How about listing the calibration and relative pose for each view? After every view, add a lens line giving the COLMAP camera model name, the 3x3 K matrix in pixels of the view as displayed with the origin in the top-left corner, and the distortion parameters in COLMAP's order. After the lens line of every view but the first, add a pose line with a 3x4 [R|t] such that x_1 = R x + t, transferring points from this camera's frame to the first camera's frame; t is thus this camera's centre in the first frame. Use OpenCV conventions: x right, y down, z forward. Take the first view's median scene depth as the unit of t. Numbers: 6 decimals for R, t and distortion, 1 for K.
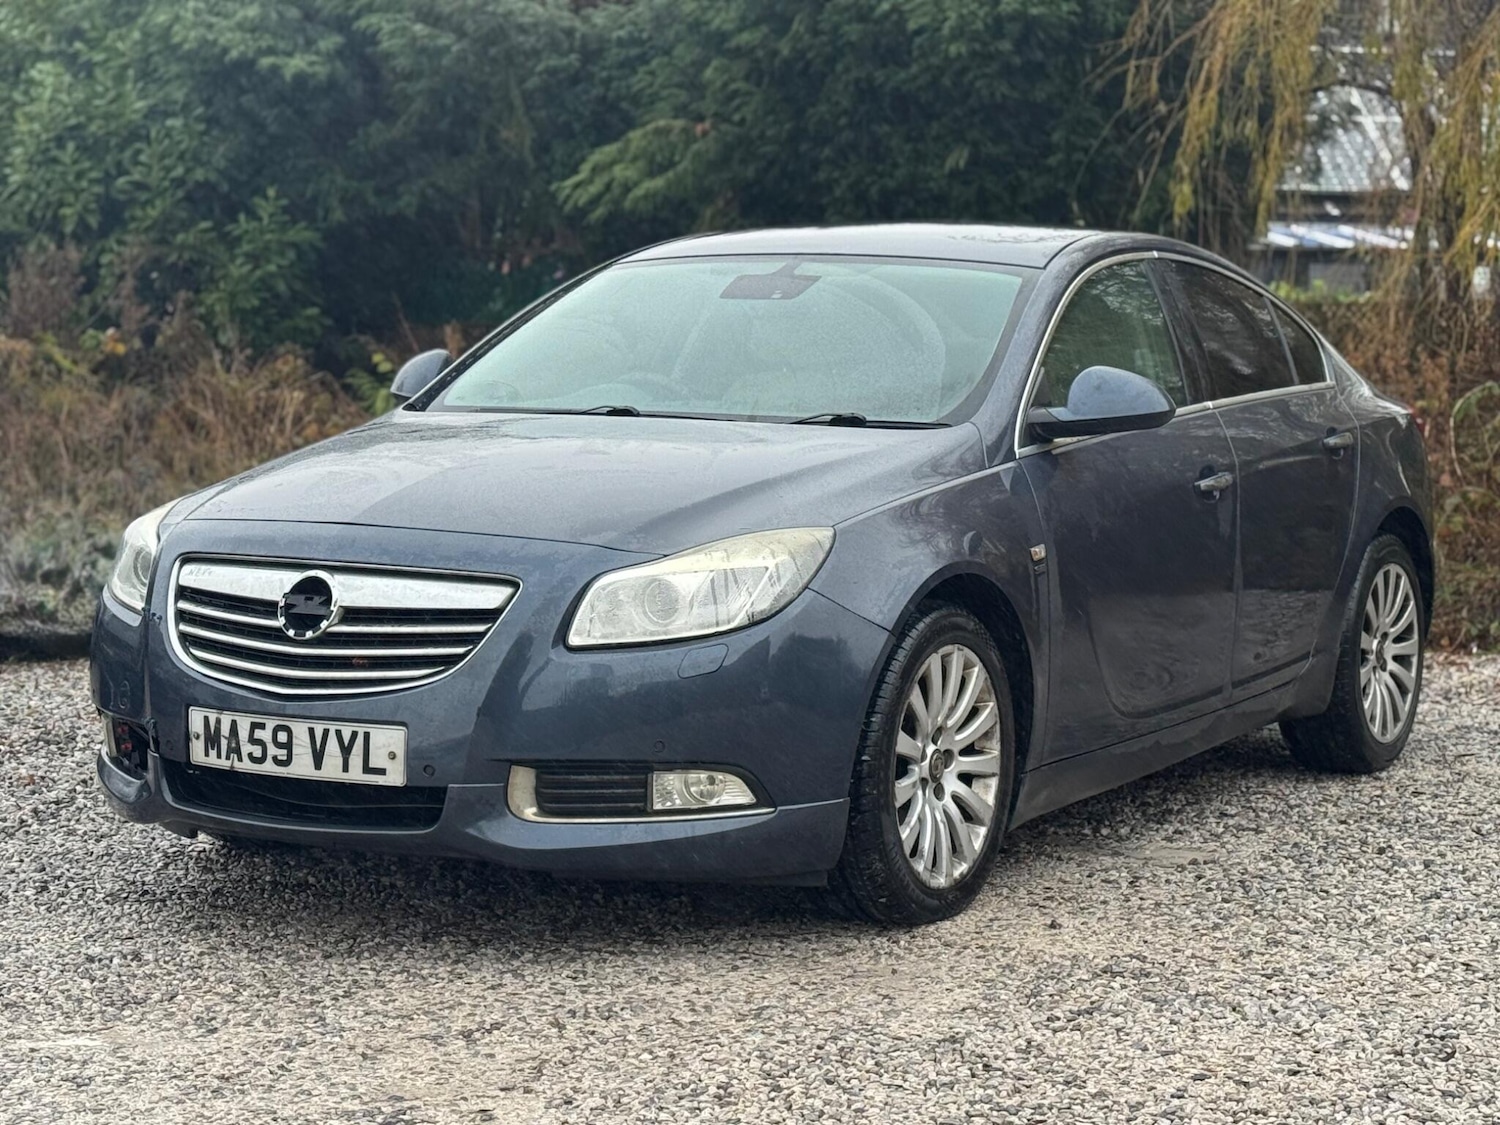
lens RADIAL K [[3359.9, 0, 750.0], [0, 3359.9, 562.5], [0, 0, 1]] dist [0.026804, 0.357865]
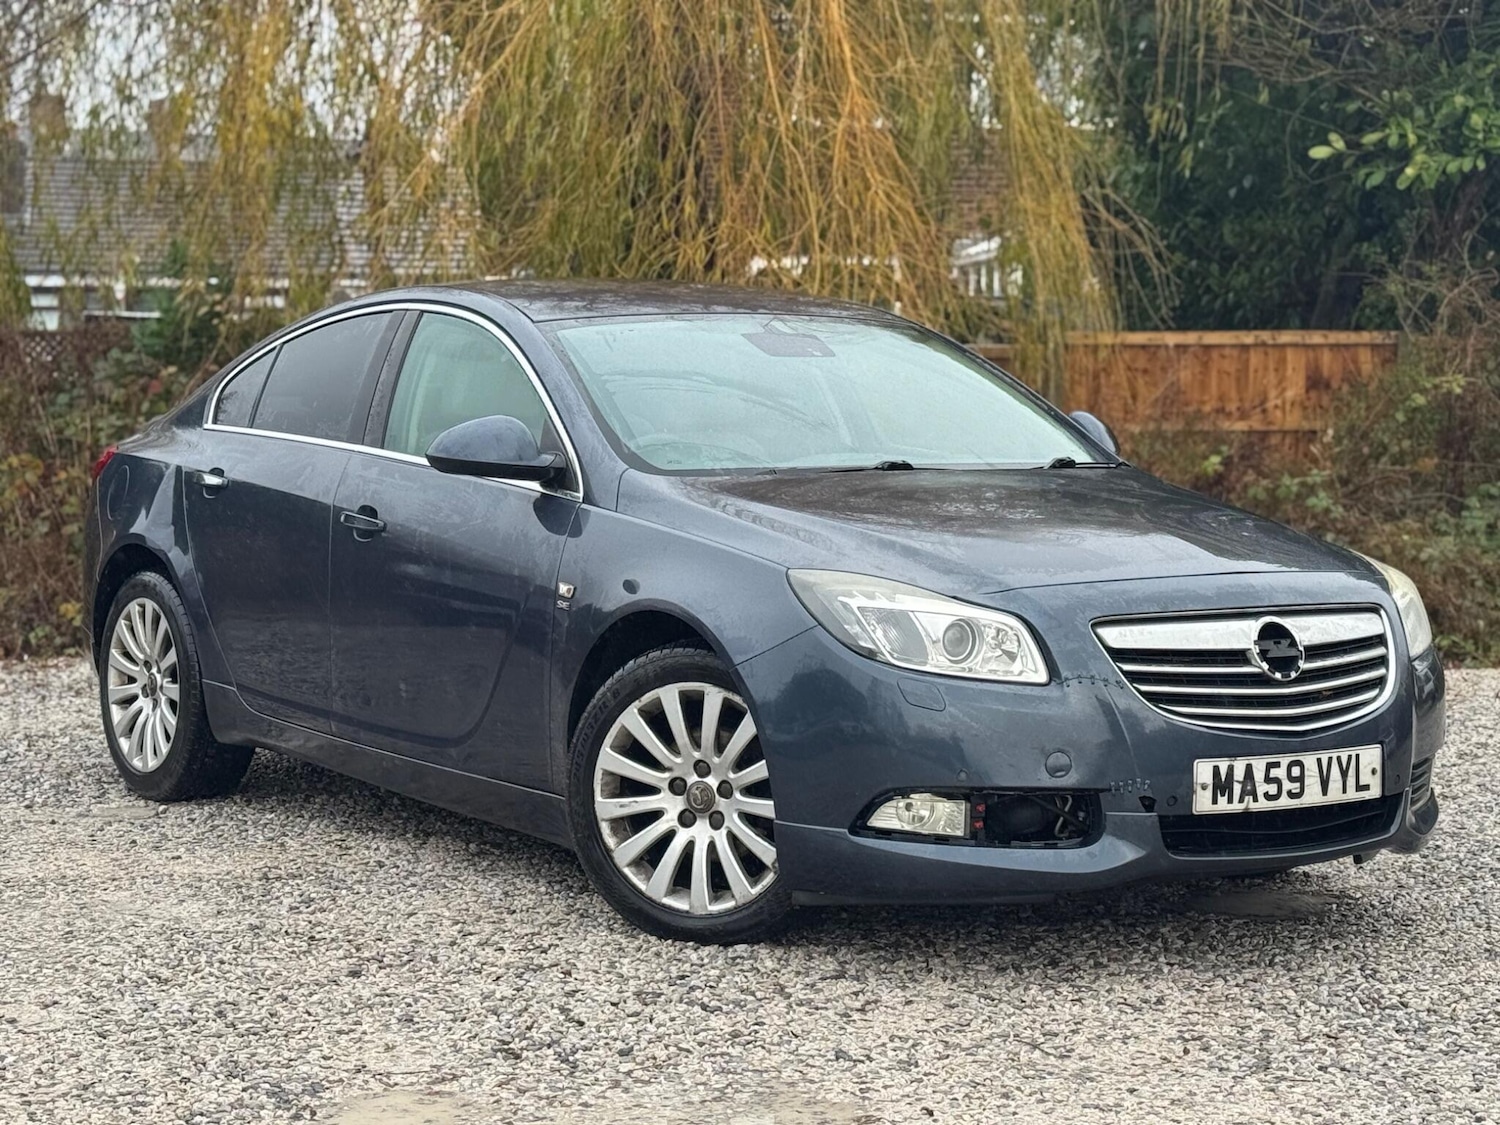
lens RADIAL K [[3359.9, 0, 750.0], [0, 3359.9, 562.5], [0, 0, 1]] dist [0.026804, 0.357865]
pose [[0.434343, -0.068356, 0.898150, -1.177340], [0.072201, 0.996550, 0.040929, -0.071585], [-0.897849, 0.047070, 0.437780, 0.679681]]
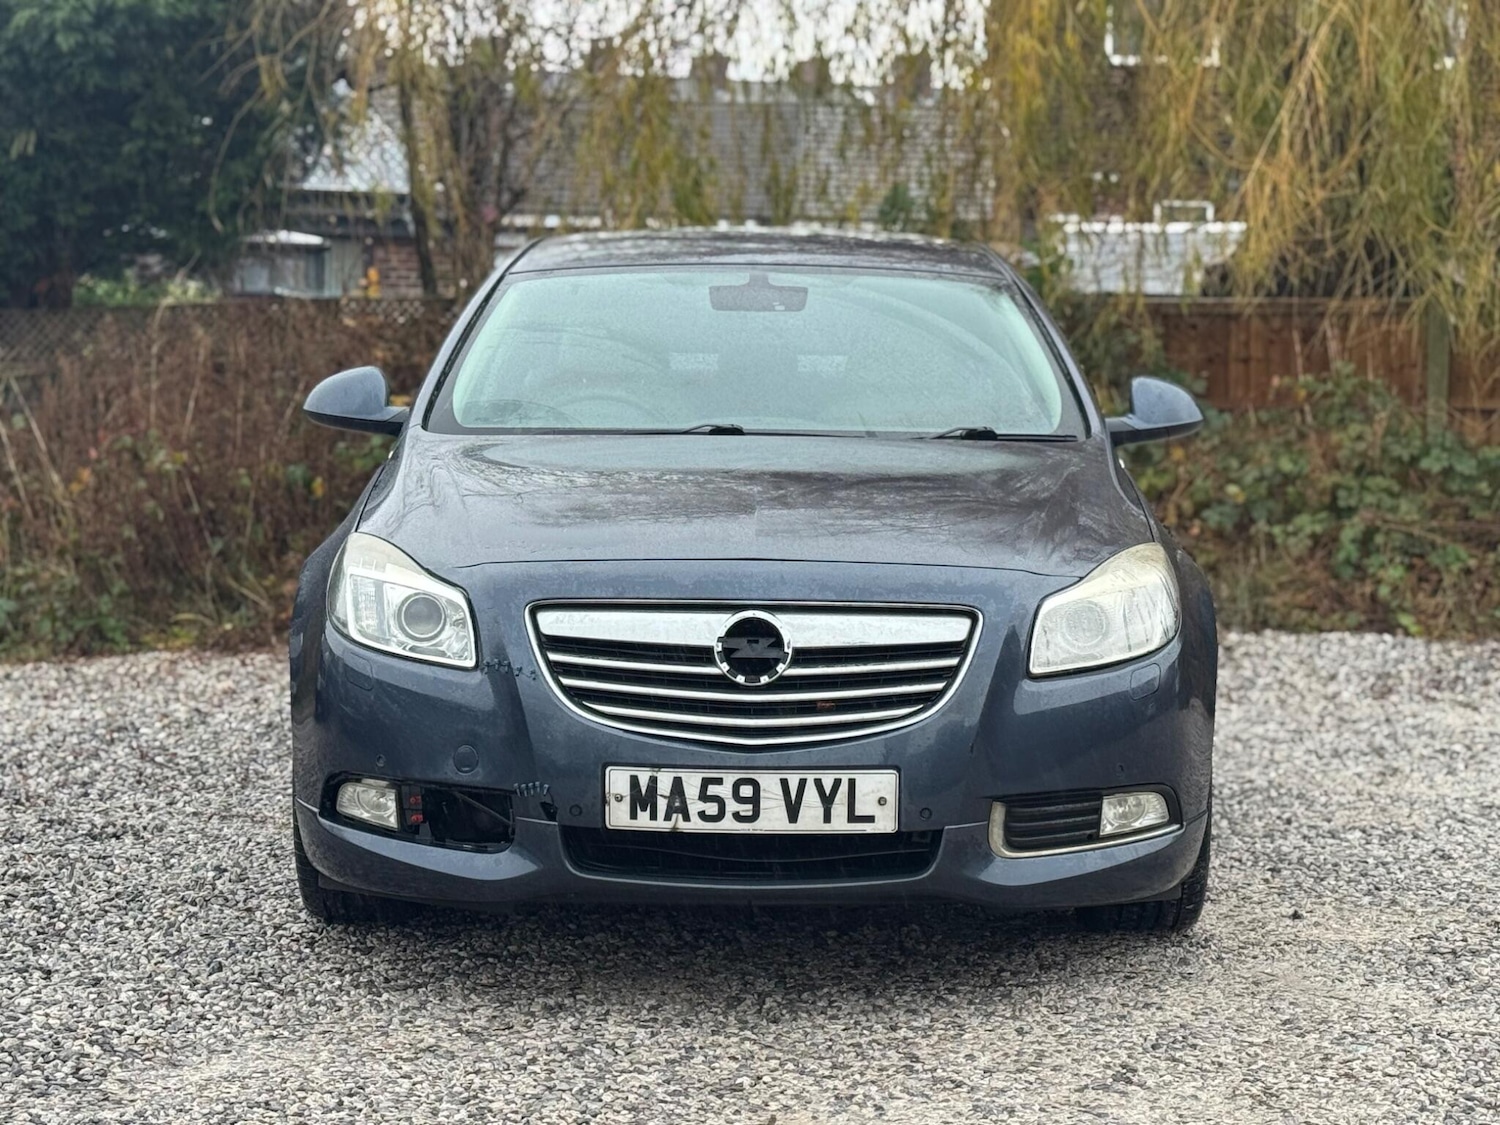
lens RADIAL K [[3359.9, 0, 750.0], [0, 3359.9, 562.5], [0, 0, 1]] dist [0.026804, 0.357865]
pose [[0.867060, -0.043880, 0.496268, -0.596645], [0.040253, 0.999027, 0.018005, -0.028178], [-0.496576, 0.004365, 0.867982, 0.189314]]
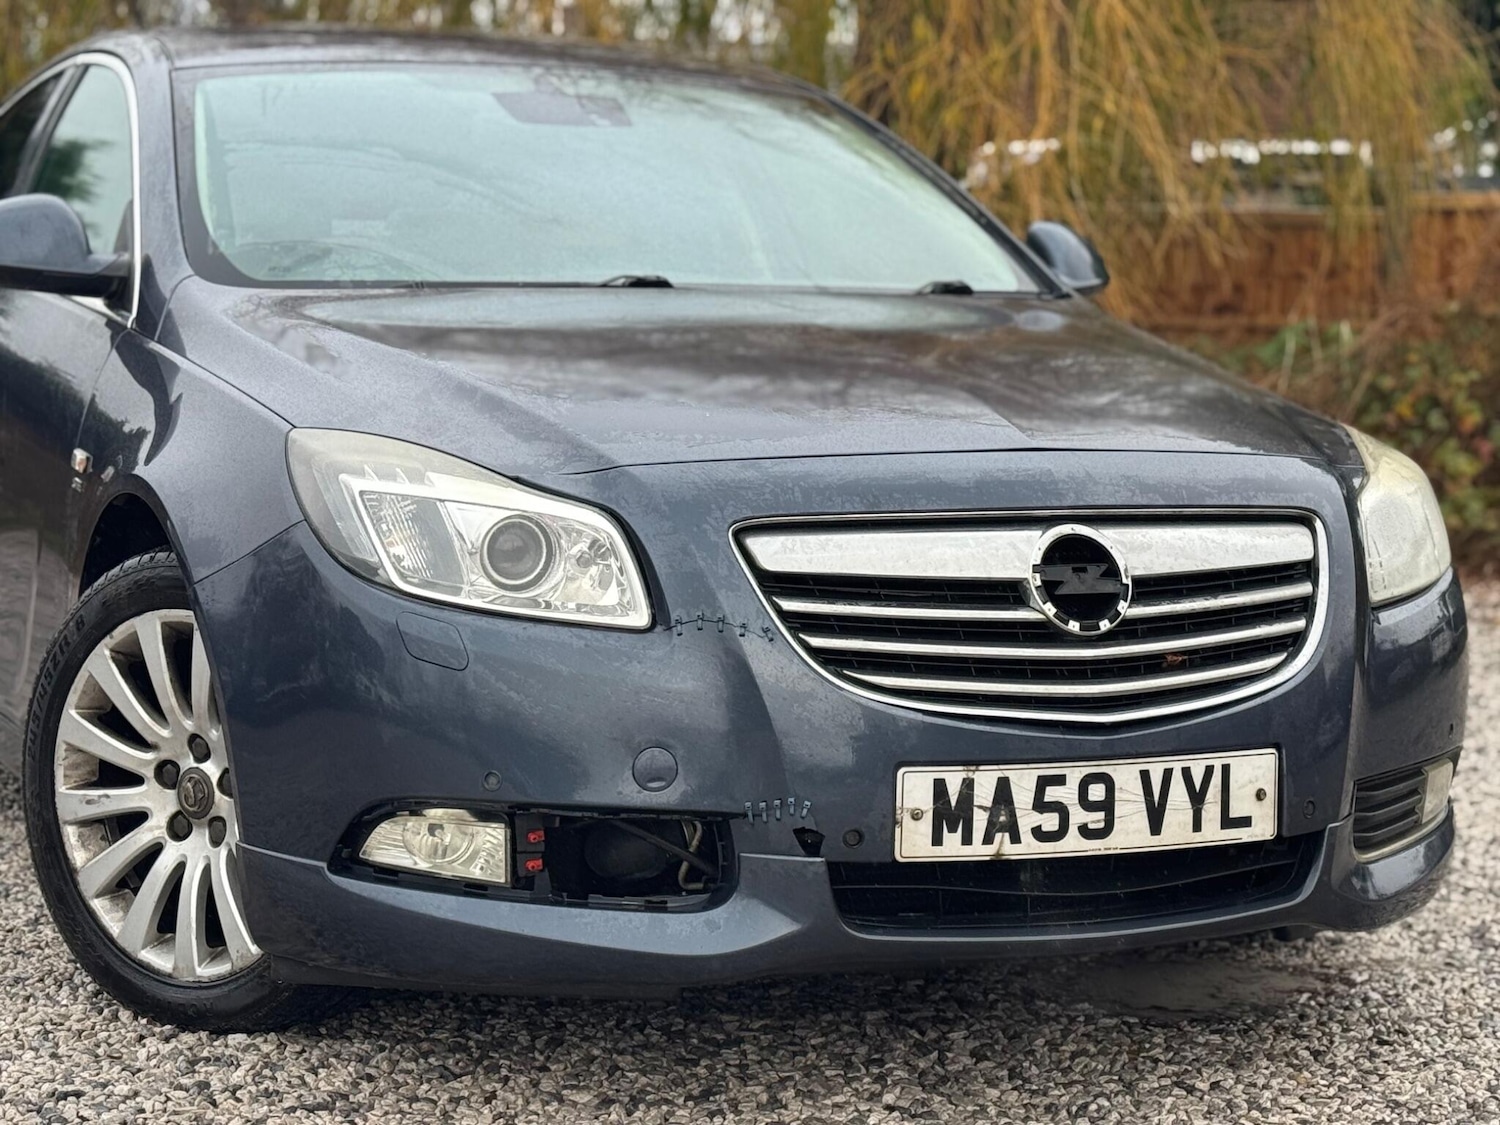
lens RADIAL K [[3359.9, 0, 750.0], [0, 3359.9, 562.5], [0, 0, 1]] dist [0.026804, 0.357865]
pose [[0.588342, -0.077269, 0.804912, -0.675796], [0.057082, 0.996909, 0.053977, -0.028174], [-0.806595, 0.014189, 0.590934, 0.679843]]
